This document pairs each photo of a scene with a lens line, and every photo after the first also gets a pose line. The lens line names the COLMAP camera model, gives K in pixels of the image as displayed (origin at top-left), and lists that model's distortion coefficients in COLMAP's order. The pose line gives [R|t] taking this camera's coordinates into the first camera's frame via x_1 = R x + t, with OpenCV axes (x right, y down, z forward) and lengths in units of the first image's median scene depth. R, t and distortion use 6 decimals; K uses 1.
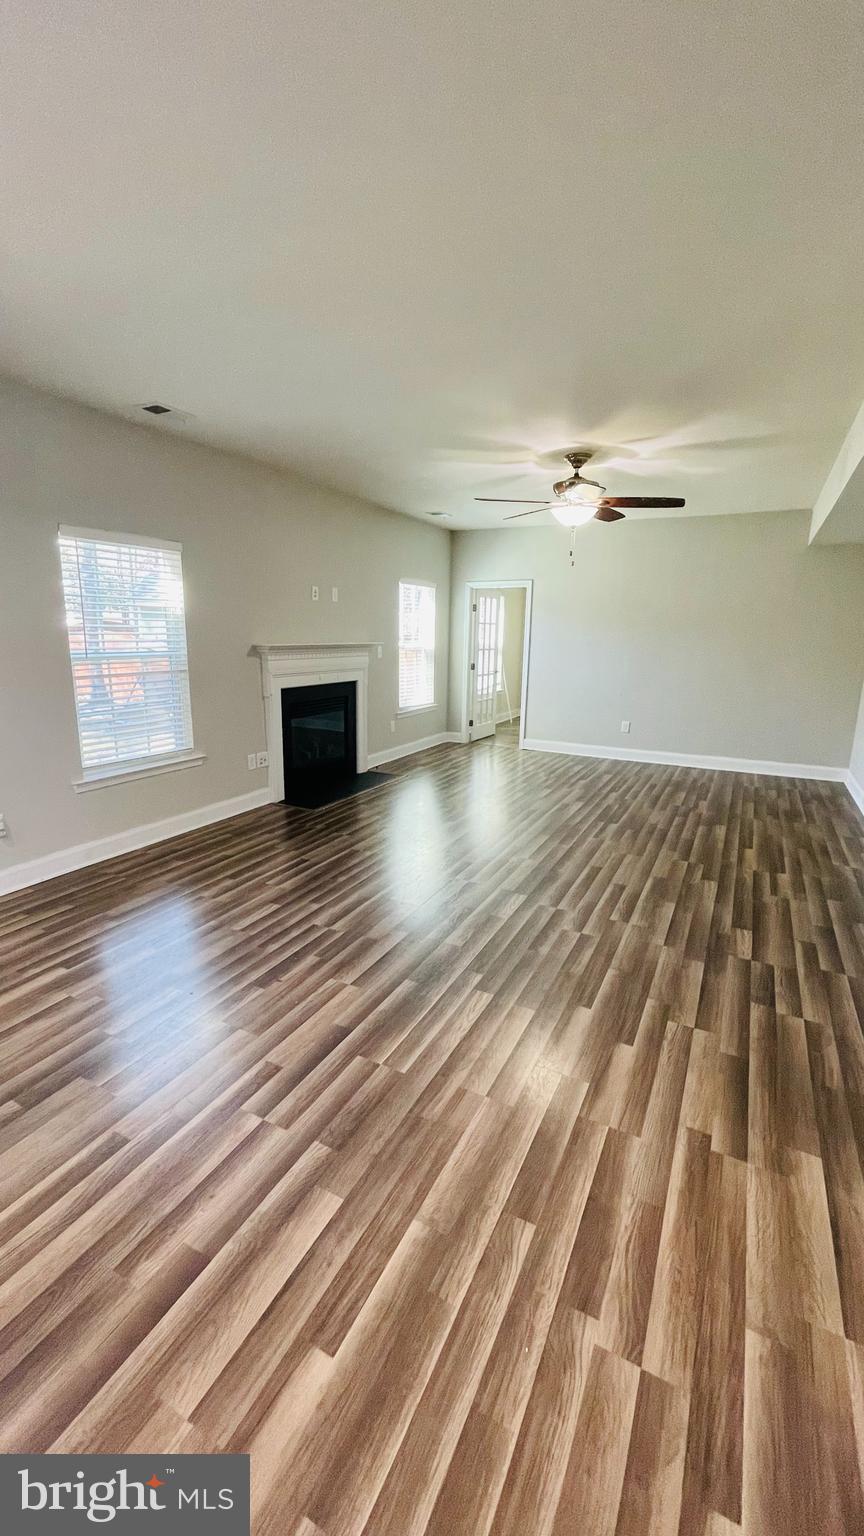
lens RADIAL K [[611.5, 0, 429.3], [0, 611.5, 759.2], [0, 0, 1]] dist [0.001265, -0.002247]
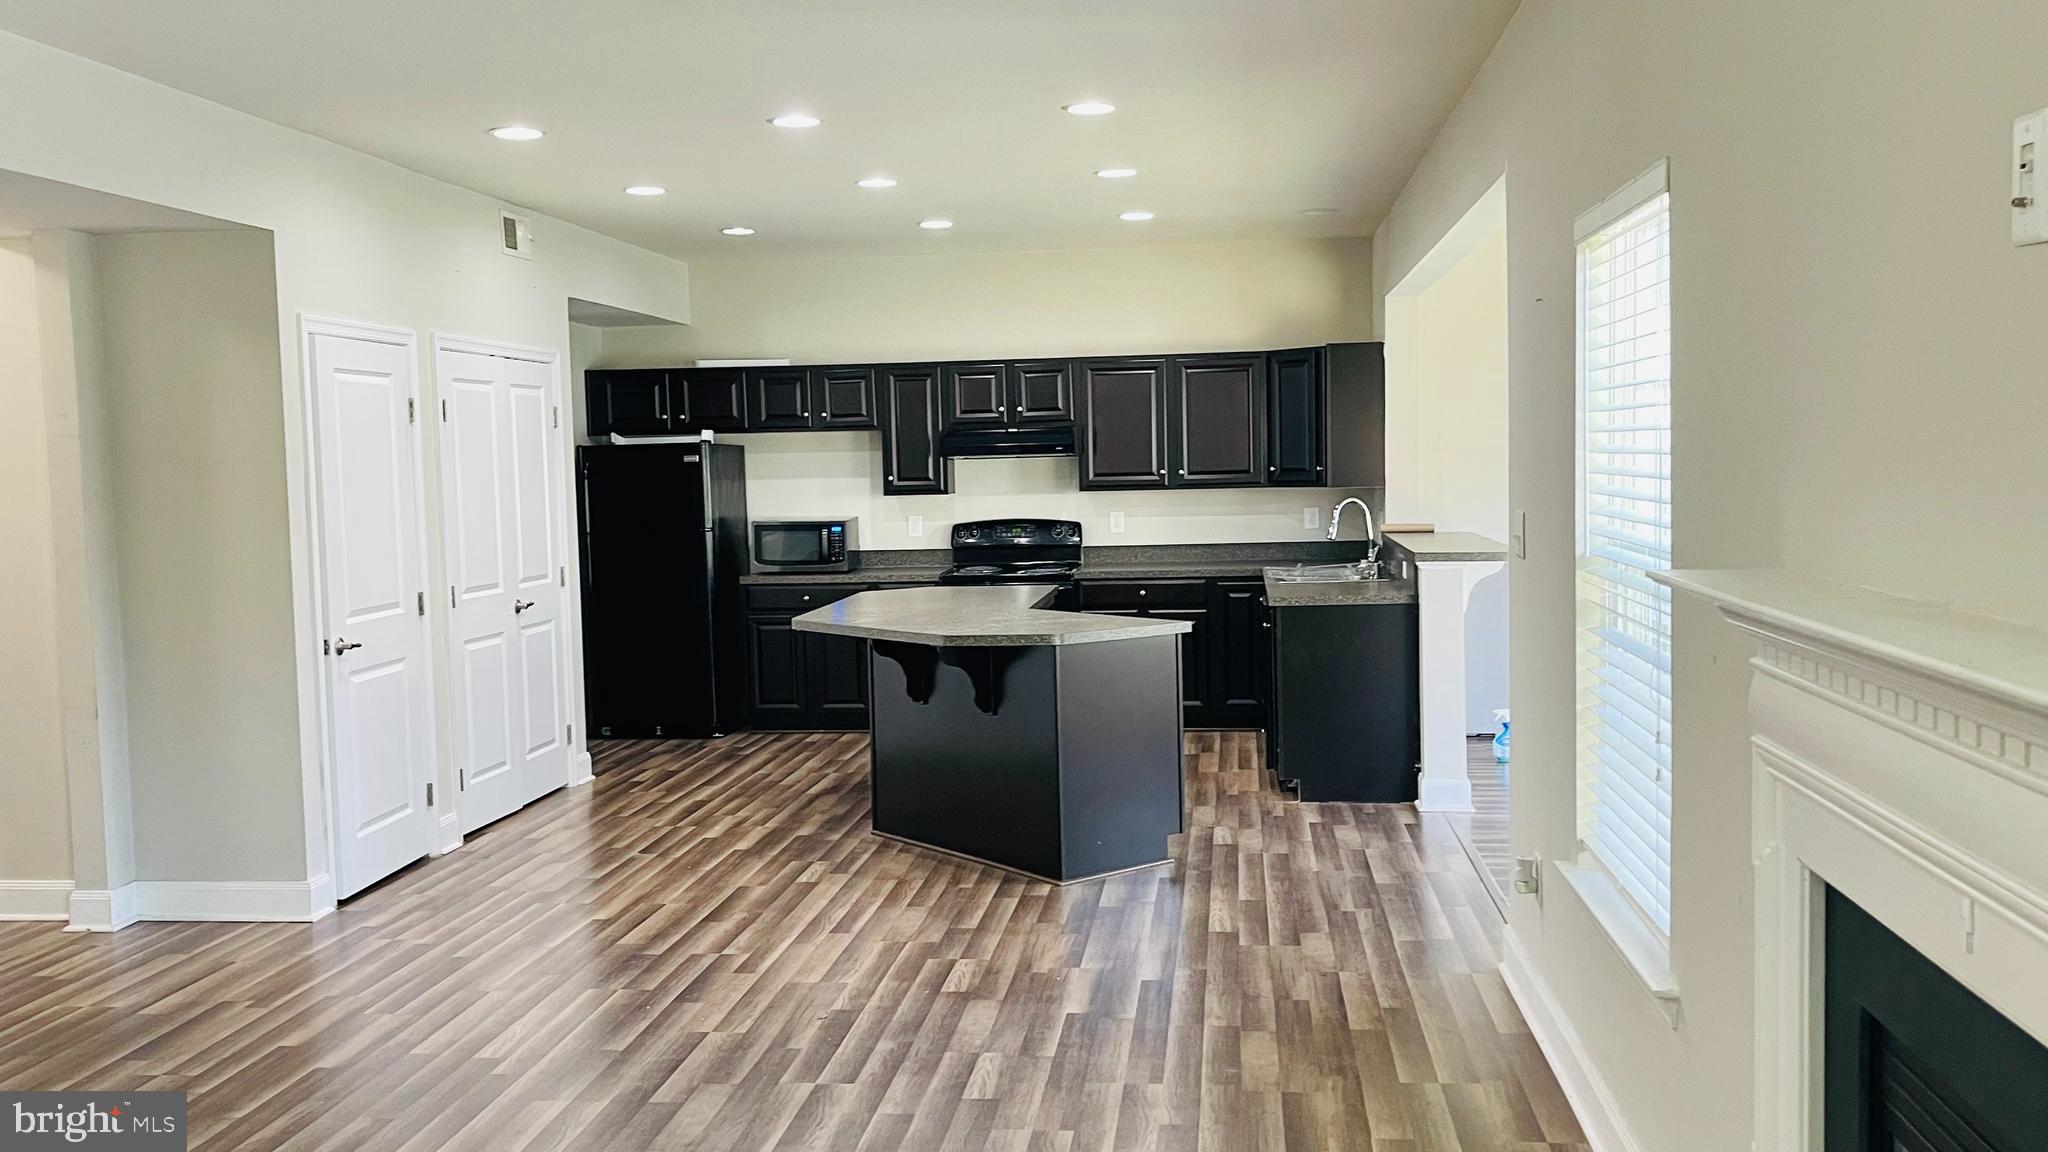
lens RADIAL K [[1790.8, 0, 1018.5], [0, 1790.8, 578.2], [0, 0, 1]] dist [0.000018, -0.001195]
pose [[-0.937918, 0.029374, -0.345611, 0.226227], [-0.064021, 0.964627, 0.255725, -0.664290], [0.340898, 0.261975, -0.902861, 3.063992]]
